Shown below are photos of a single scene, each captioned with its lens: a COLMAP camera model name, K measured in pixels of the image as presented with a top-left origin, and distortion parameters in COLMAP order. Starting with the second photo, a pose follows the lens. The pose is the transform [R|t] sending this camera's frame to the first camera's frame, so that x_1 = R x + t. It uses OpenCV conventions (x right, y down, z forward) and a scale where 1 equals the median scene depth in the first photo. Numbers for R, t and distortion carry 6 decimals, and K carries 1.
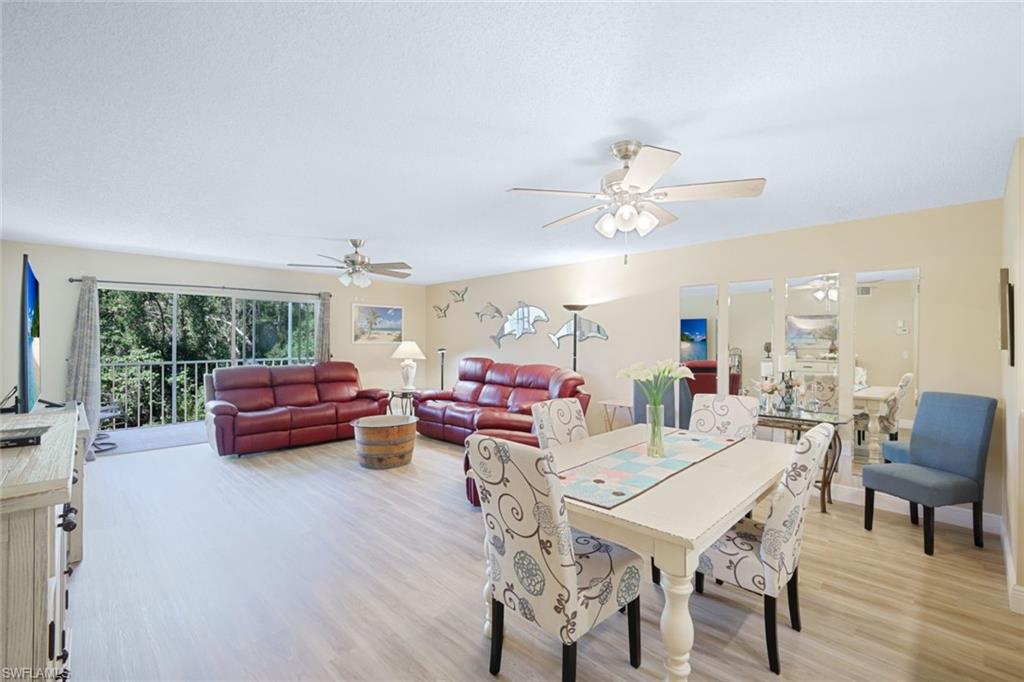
lens RADIAL K [[447.4, 0, 507.0], [0, 447.4, 340.0], [0, 0, 1]] dist [0.010057, -0.000282]
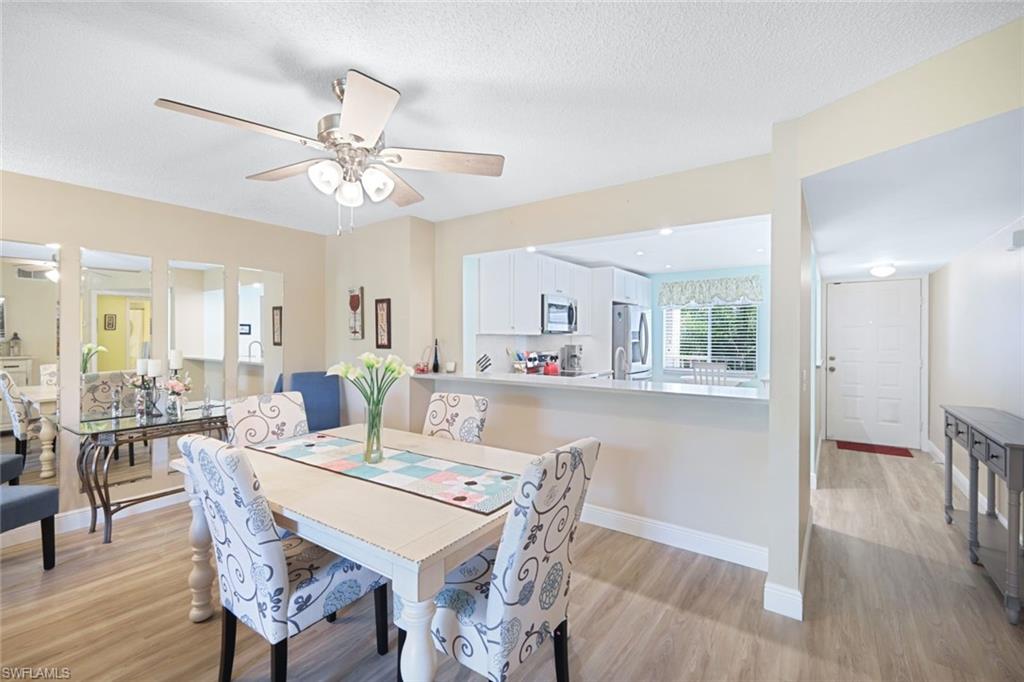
lens RADIAL K [[447.4, 0, 515.6], [0, 447.4, 339.2], [0, 0, 1]] dist [0.010057, -0.000282]
pose [[-0.184254, -0.007726, 0.982848, -0.234491], [-0.005867, 0.999960, 0.006761, 0.002947], [-0.982861, -0.004521, -0.184292, 0.349442]]
